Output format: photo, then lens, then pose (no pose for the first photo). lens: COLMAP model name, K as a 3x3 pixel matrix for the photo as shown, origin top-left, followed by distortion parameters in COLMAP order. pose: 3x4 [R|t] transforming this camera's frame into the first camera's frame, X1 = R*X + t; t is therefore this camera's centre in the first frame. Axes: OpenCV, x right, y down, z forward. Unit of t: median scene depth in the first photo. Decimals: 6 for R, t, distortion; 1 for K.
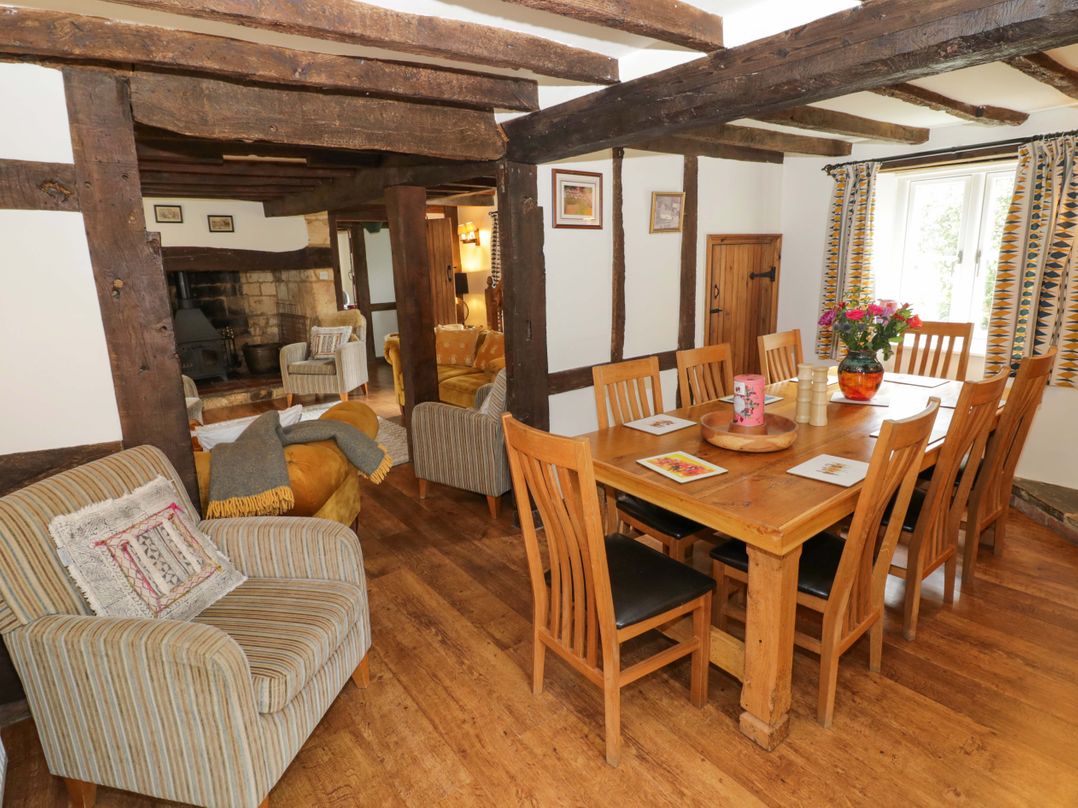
lens RADIAL K [[595.1, 0, 536.6], [0, 595.1, 399.2], [0, 0, 1]] dist [0.001958, -0.000740]
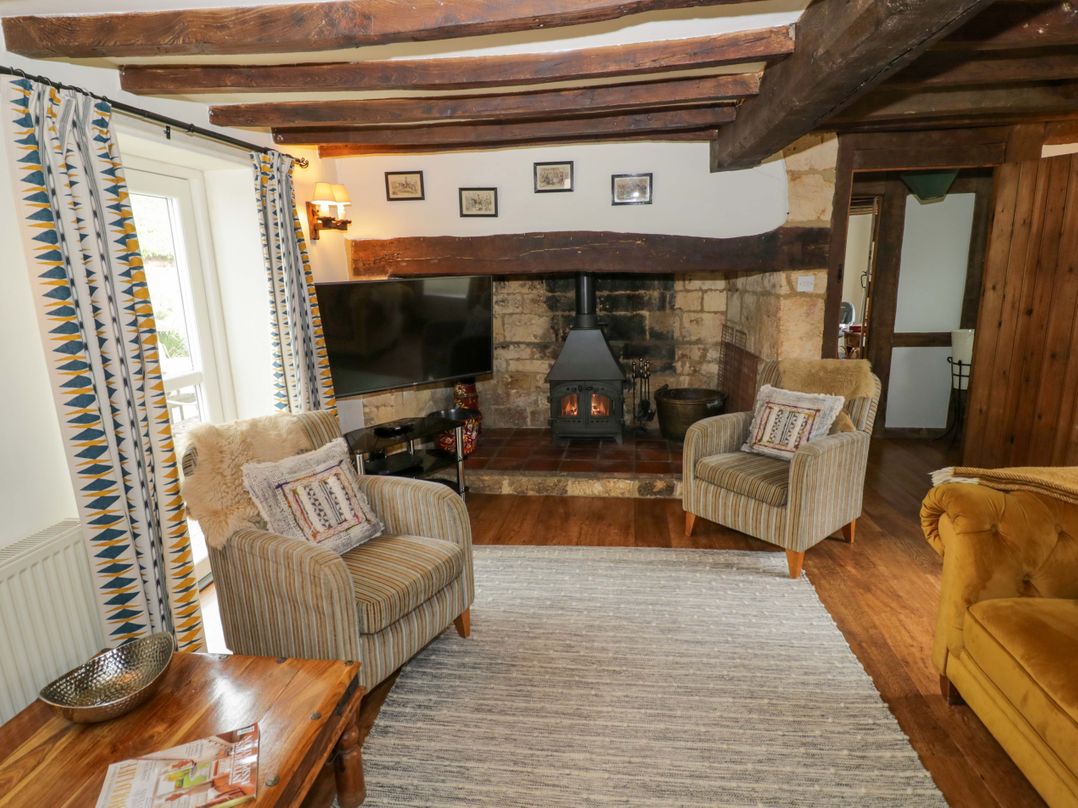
lens RADIAL K [[595.1, 0, 541.8], [0, 595.1, 394.1], [0, 0, 1]] dist [0.001958, -0.000740]
pose [[0.705799, 0.158539, -0.690445, -0.146008], [-0.161879, 0.984943, 0.060681, -0.105335], [0.689669, 0.068940, 0.720836, 0.466950]]
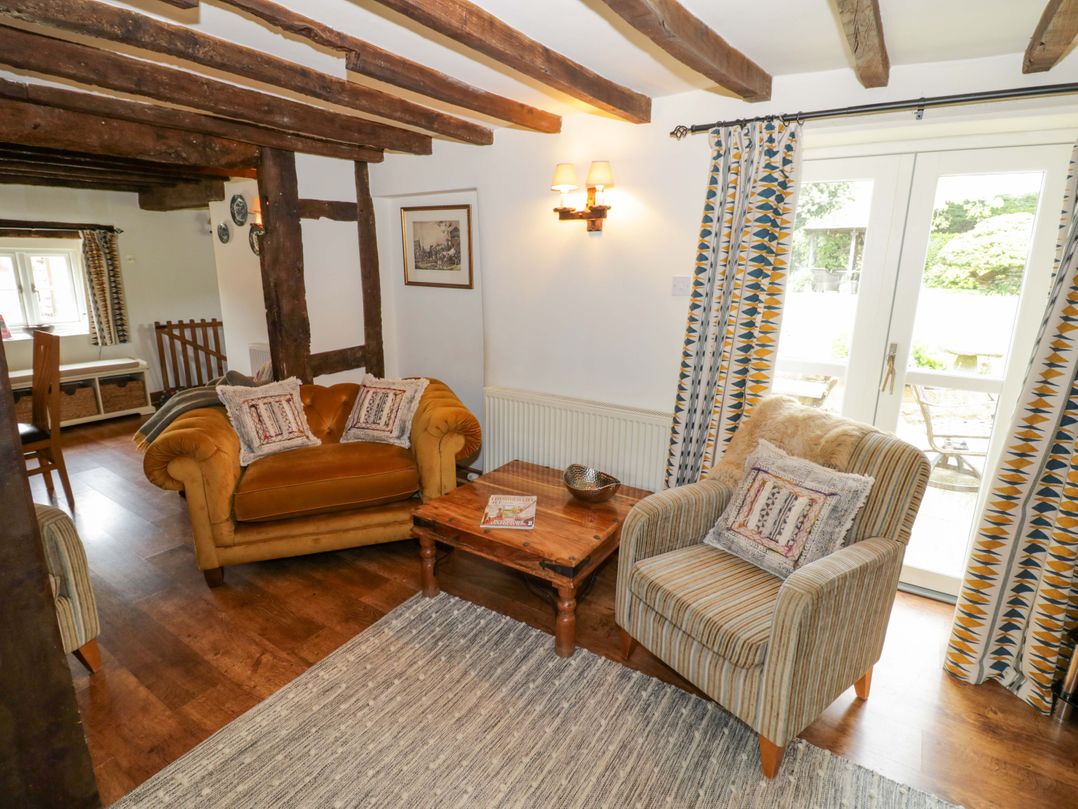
lens RADIAL K [[562.1, 0, 538.3], [0, 562.1, 395.1], [0, 0, 1]] dist [-0.000831, -0.010998]
pose [[-0.945107, 0.097108, -0.311999, -0.240947], [-0.059313, 0.887975, 0.456050, -0.179789], [0.321334, 0.449522, -0.833472, 0.778243]]
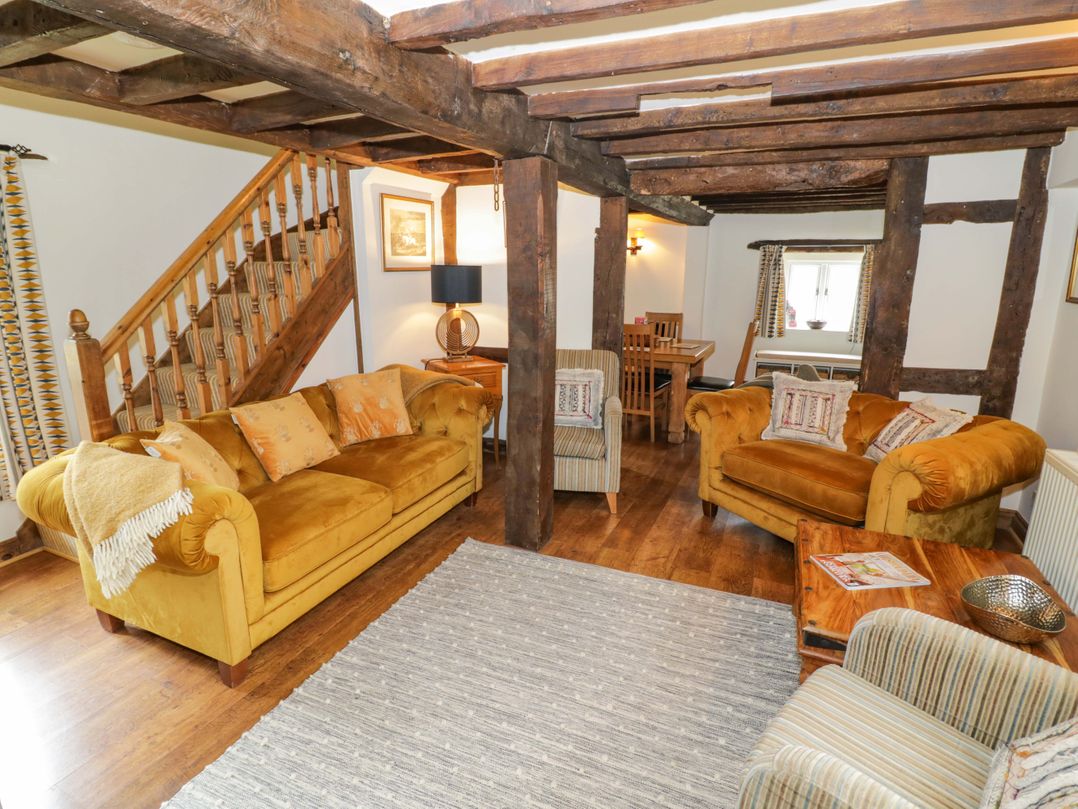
lens RADIAL K [[562.1, 0, 535.9], [0, 562.1, 392.8], [0, 0, 1]] dist [-0.000831, -0.010998]
pose [[-0.465513, -0.162556, 0.869984, -0.469612], [0.224774, 0.929043, 0.293864, -0.162069], [-0.856022, 0.332348, -0.395943, 0.743805]]
